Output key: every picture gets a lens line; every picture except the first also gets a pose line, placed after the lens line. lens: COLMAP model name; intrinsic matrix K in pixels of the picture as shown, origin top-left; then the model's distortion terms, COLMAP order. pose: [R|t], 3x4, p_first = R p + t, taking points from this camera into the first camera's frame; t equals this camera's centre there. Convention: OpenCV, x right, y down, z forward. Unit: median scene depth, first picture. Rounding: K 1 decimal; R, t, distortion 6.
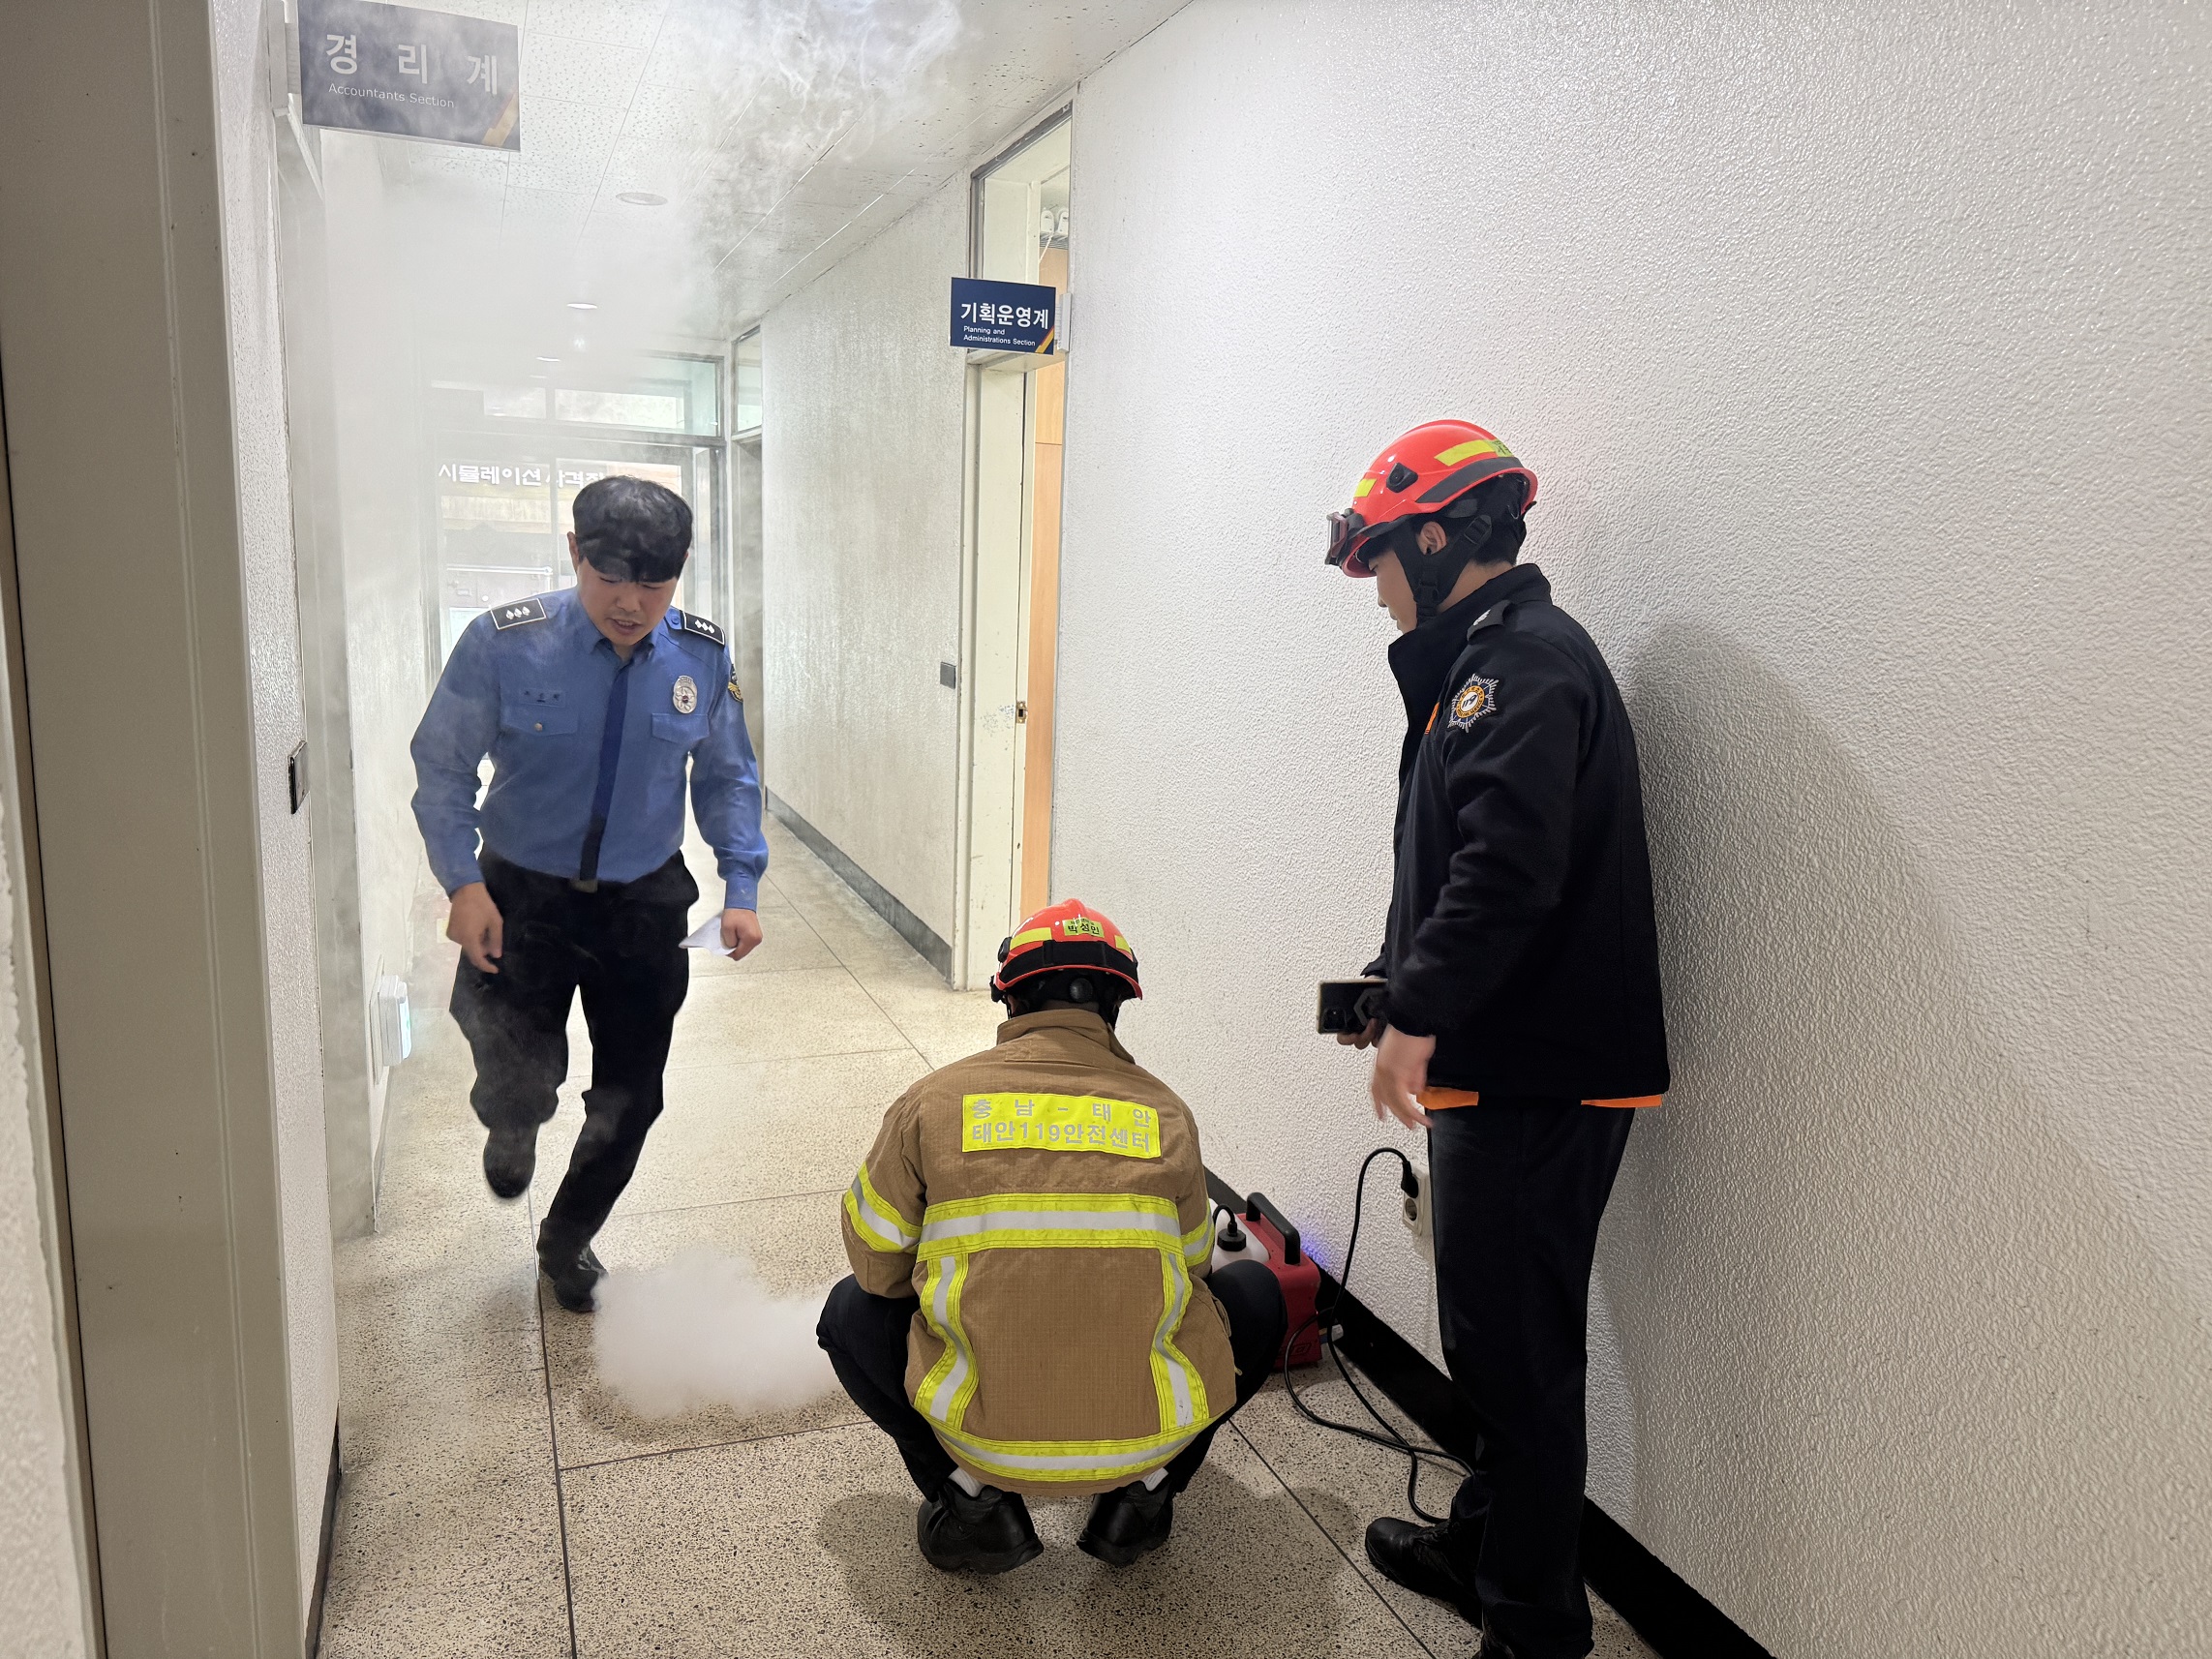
lens RADIAL K [[1540.7, 0, 1129.9], [0, 1540.7, 876.4], [0, 0, 1]] dist [0.031192, -0.038122]
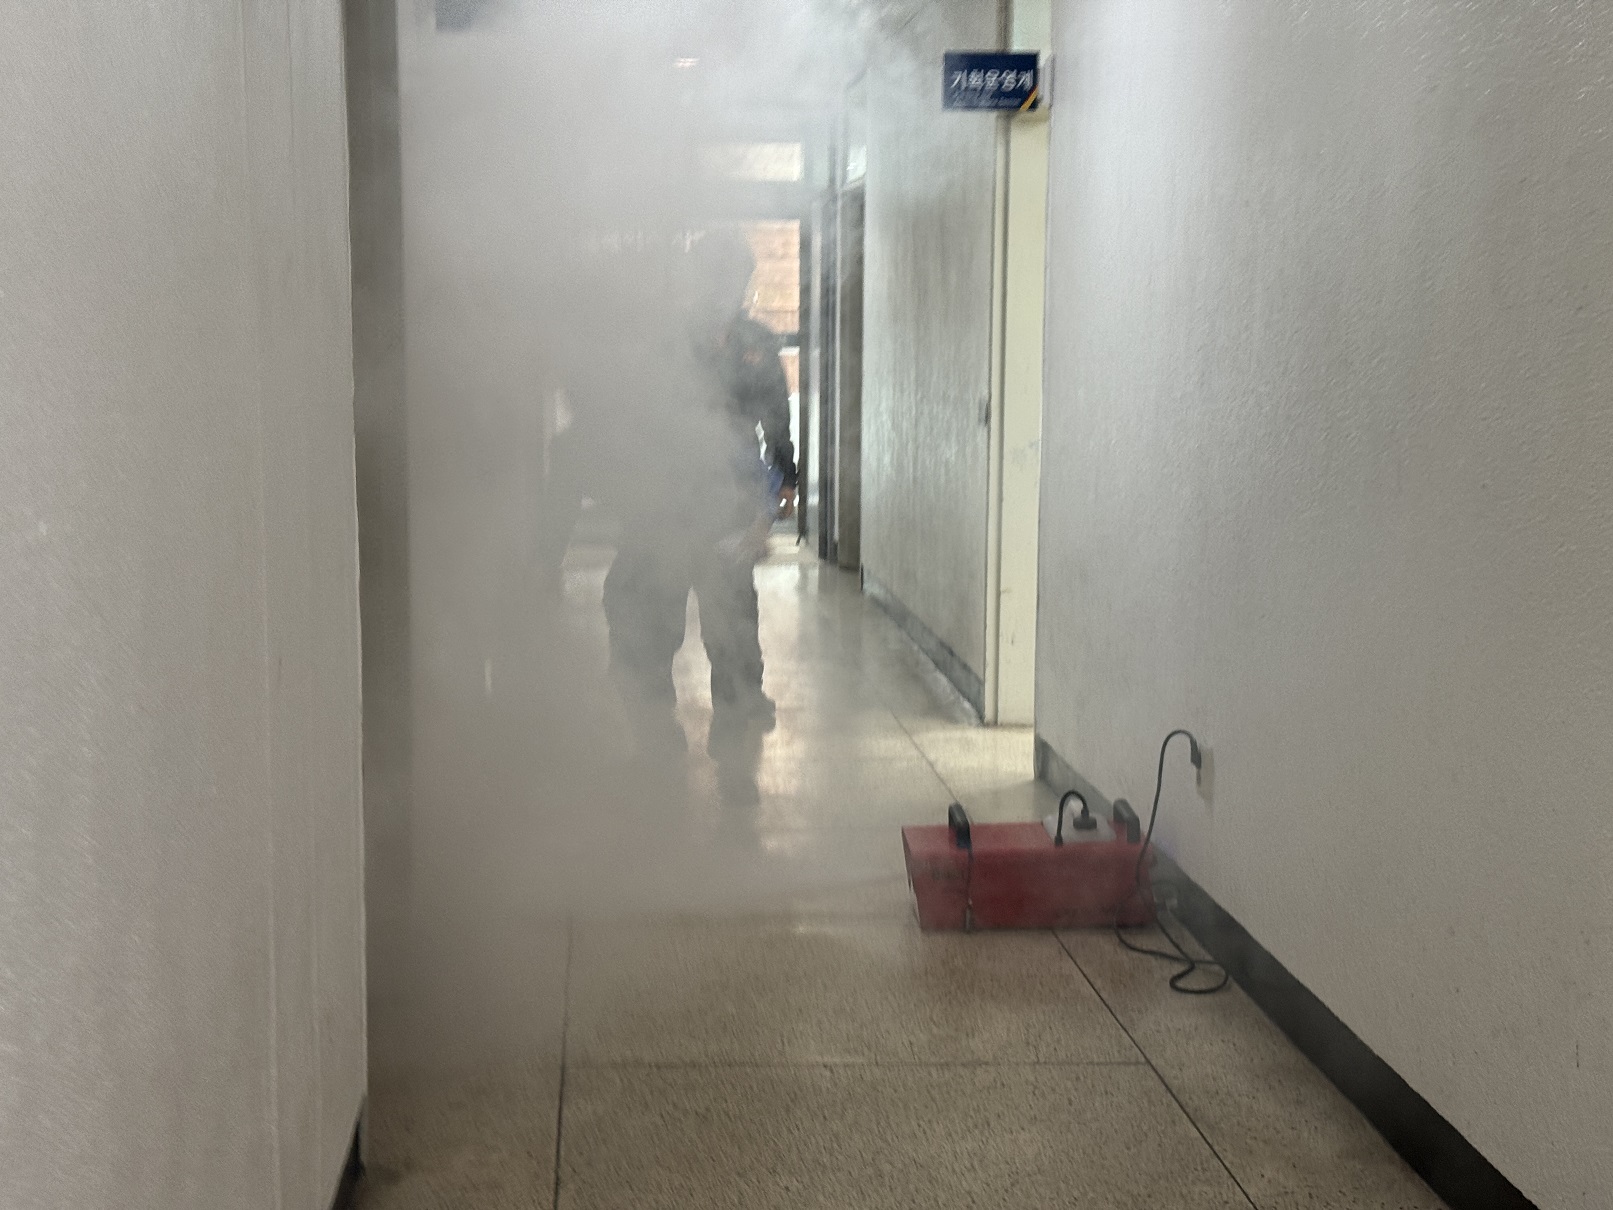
lens RADIAL K [[2254.0, 0, 806.1], [0, 2254.0, 604.9], [0, 0, 1]] dist [-0.018301, 0.000000]
pose [[0.953884, -0.010222, -0.300001, 0.272764], [-0.012900, 0.997101, -0.074990, 0.136709], [0.299898, 0.075401, 0.950987, -0.552269]]
